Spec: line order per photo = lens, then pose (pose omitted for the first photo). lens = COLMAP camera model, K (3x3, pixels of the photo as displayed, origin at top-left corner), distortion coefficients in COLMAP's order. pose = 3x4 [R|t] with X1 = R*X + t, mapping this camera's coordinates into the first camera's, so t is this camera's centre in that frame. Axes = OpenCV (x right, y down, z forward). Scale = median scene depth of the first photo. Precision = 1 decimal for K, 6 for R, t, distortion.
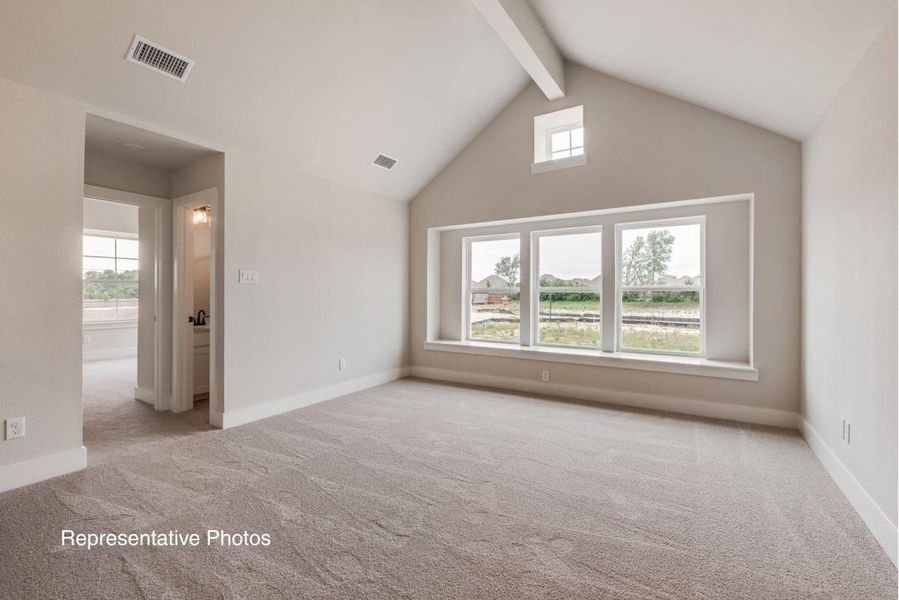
lens RADIAL K [[385.5, 0, 449.5], [0, 385.5, 300.0], [0, 0, 1]] dist [-0.000414, 0.000037]
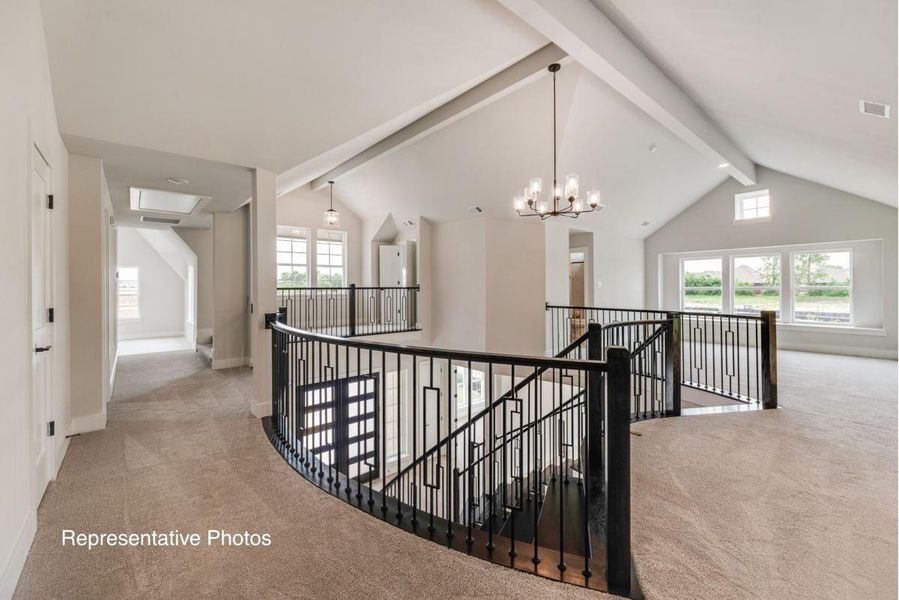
lens RADIAL K [[368.9, 0, 449.8], [0, 368.9, 290.0], [0, 0, 1]] dist [0.011138, 0.000247]
pose [[0.961205, -0.003115, -0.275816, -0.593932], [0.000393, 0.999951, -0.009926, -0.001971], [0.275833, 0.009433, 0.961159, -1.069135]]
